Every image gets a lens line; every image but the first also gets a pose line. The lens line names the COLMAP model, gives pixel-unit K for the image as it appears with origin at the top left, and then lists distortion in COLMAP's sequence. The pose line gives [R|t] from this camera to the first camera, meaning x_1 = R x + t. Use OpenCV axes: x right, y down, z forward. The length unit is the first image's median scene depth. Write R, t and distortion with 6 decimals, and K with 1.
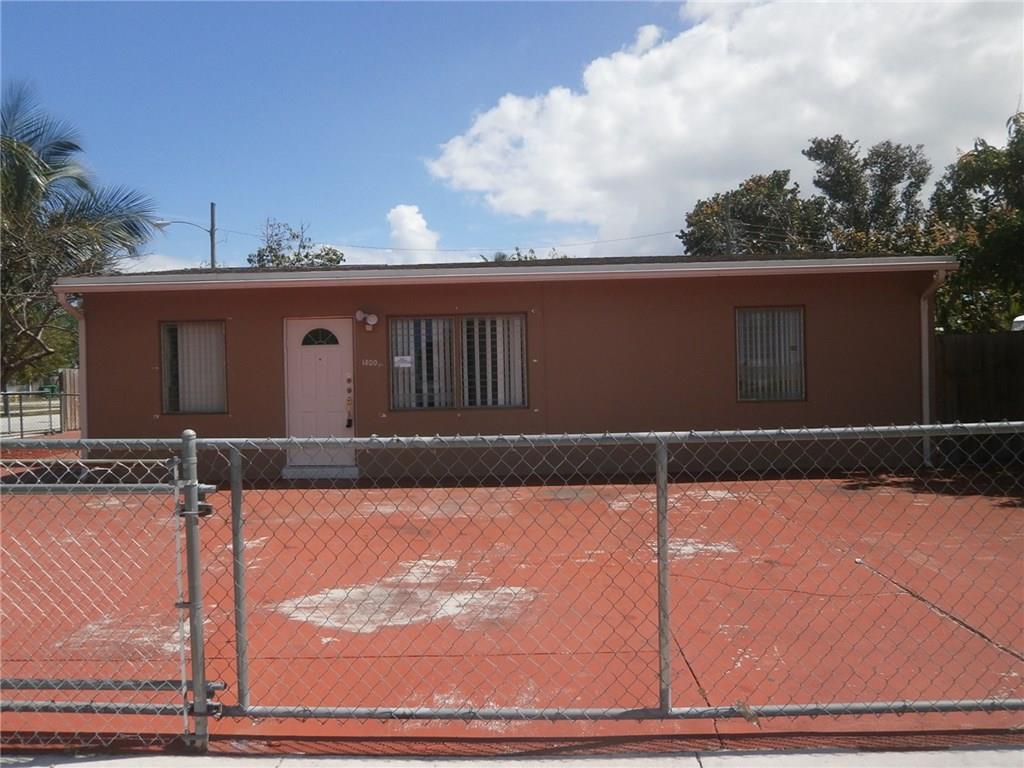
lens RADIAL K [[804.1, 0, 512.0], [0, 804.1, 382.4], [0, 0, 1]] dist [-0.039148, 0.002973]
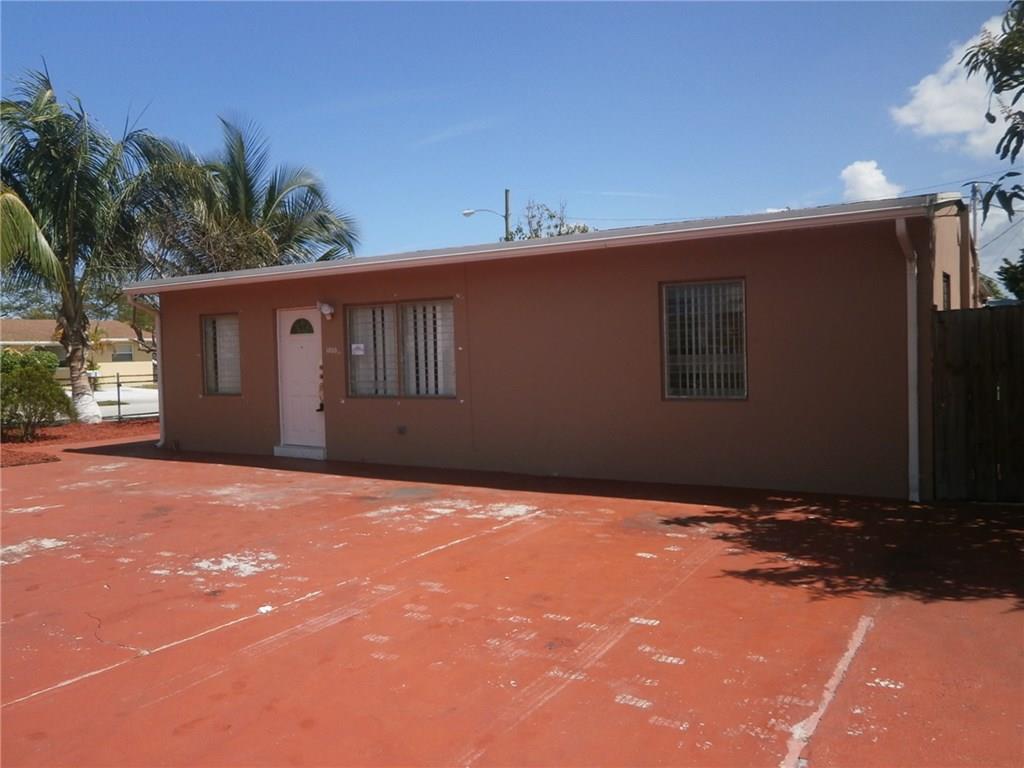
lens RADIAL K [[804.1, 0, 510.9], [0, 804.1, 383.7], [0, 0, 1]] dist [-0.039148, 0.002973]
pose [[0.864869, 0.021292, -0.501546, 0.544708], [-0.001796, 0.999225, 0.039323, -0.022674], [0.501995, -0.033109, 0.864237, 0.210432]]
